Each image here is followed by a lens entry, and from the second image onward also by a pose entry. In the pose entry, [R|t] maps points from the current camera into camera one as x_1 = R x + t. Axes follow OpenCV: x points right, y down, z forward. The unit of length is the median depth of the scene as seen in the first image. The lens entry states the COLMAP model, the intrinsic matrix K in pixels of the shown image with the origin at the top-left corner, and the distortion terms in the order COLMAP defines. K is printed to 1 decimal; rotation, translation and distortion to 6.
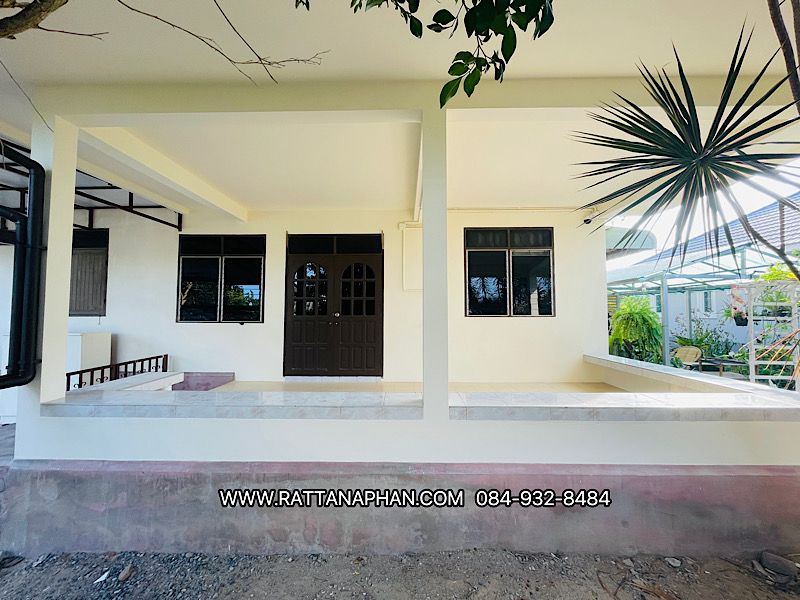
lens RADIAL K [[324.8, 0, 400.0], [0, 324.8, 300.0], [0, 0, 1]] dist [-0.001761, -0.000294]
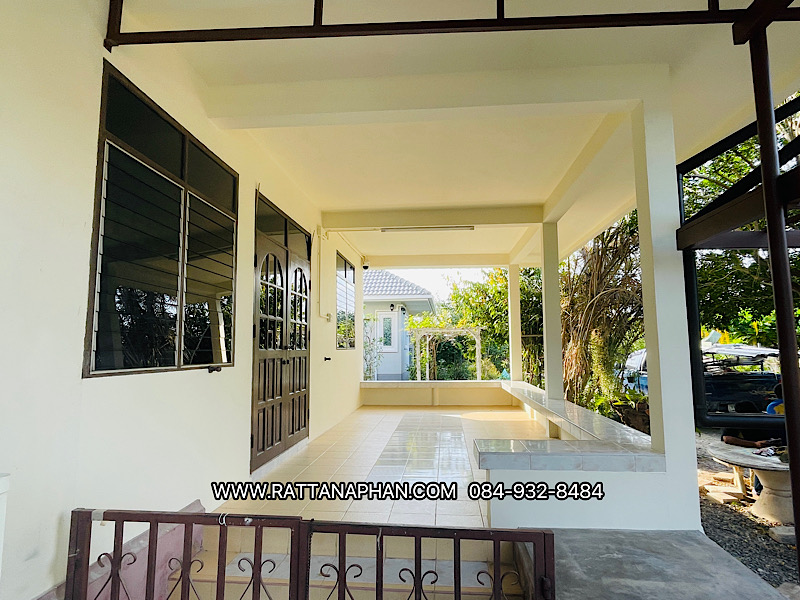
lens RADIAL K [[470.9, 0, 400.0], [0, 470.9, 300.0], [0, 0, 1]] dist [0.001503, 0.000133]
pose [[0.069674, 0.100016, 0.992543, -1.112944], [-0.031660, 0.994682, -0.098009, 0.038362], [-0.997067, -0.024596, 0.072470, 0.761221]]
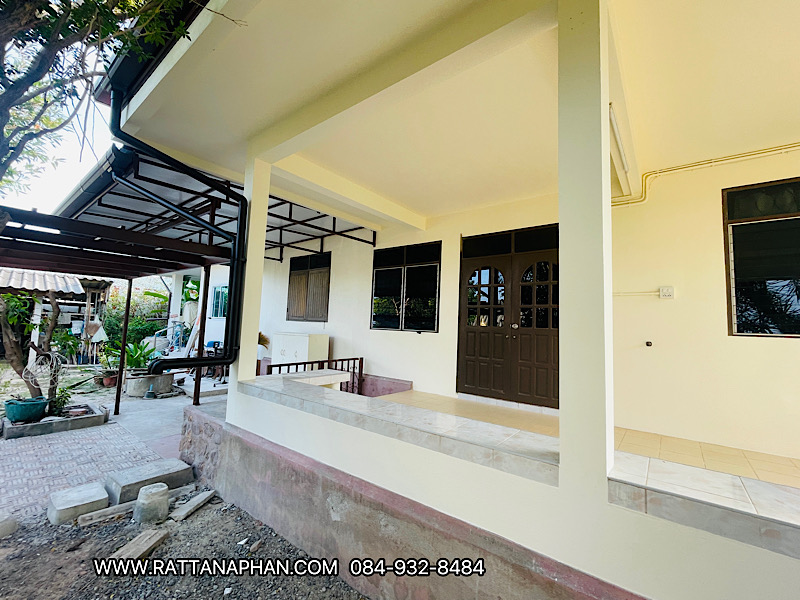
lens RADIAL K [[341.6, 0, 400.0], [0, 341.6, 300.0], [0, 0, 1]] dist [-0.003258, -0.000204]
pose [[0.798194, -0.018429, -0.602118, 0.099427], [-0.013068, 0.998767, -0.047892, 0.025857], [0.602258, 0.046096, 0.796969, 0.137155]]
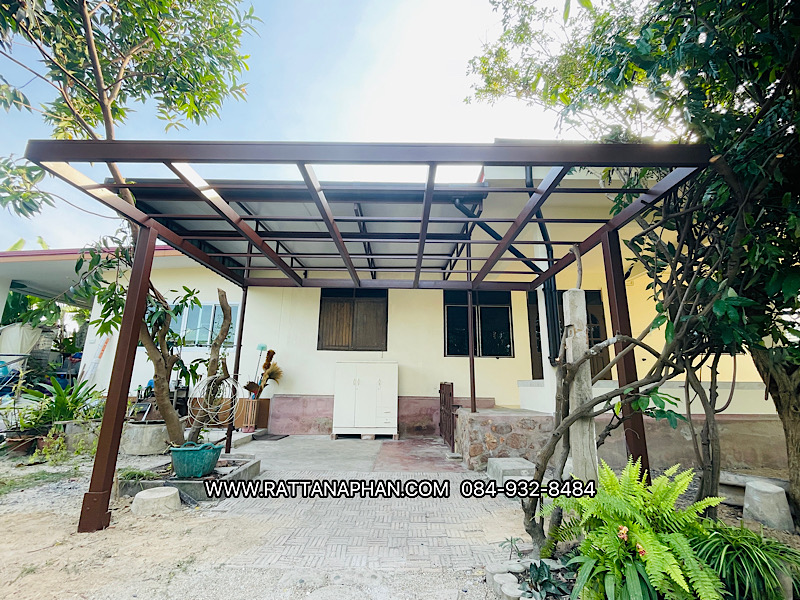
lens RADIAL K [[361.6, 0, 400.0], [0, 361.6, 300.0], [0, 0, 1]] dist [-0.001775, -0.000146]
pose [[0.999871, 0.013449, 0.008799, -0.929518], [-0.011576, 0.982444, -0.186199, 0.123142], [-0.011148, 0.186073, 0.982473, -0.456508]]
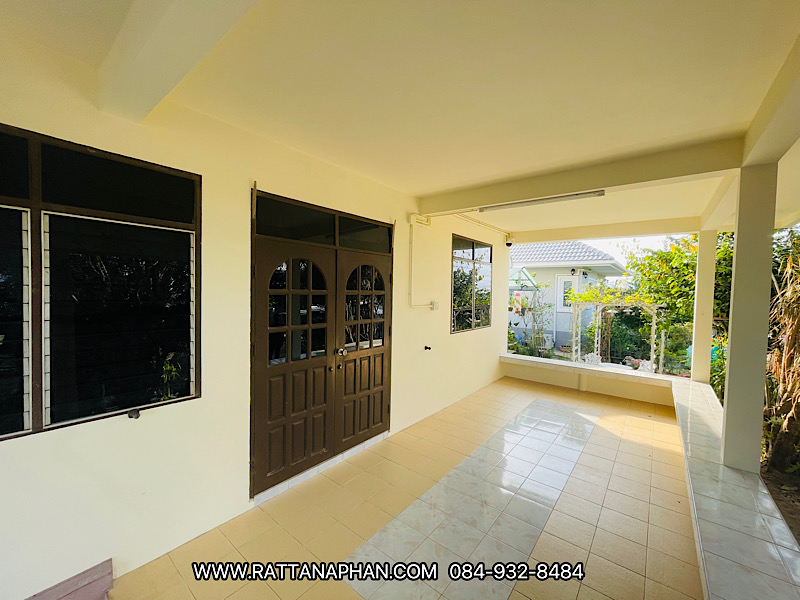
lens RADIAL K [[324.8, 0, 400.0], [0, 324.8, 300.0], [0, 0, 1]] dist [-0.001761, -0.000294]
pose [[0.607210, -0.014947, 0.794401, -0.618440], [-0.048787, 0.997235, 0.056054, -0.089698], [-0.793042, -0.072793, 0.604802, 0.592122]]
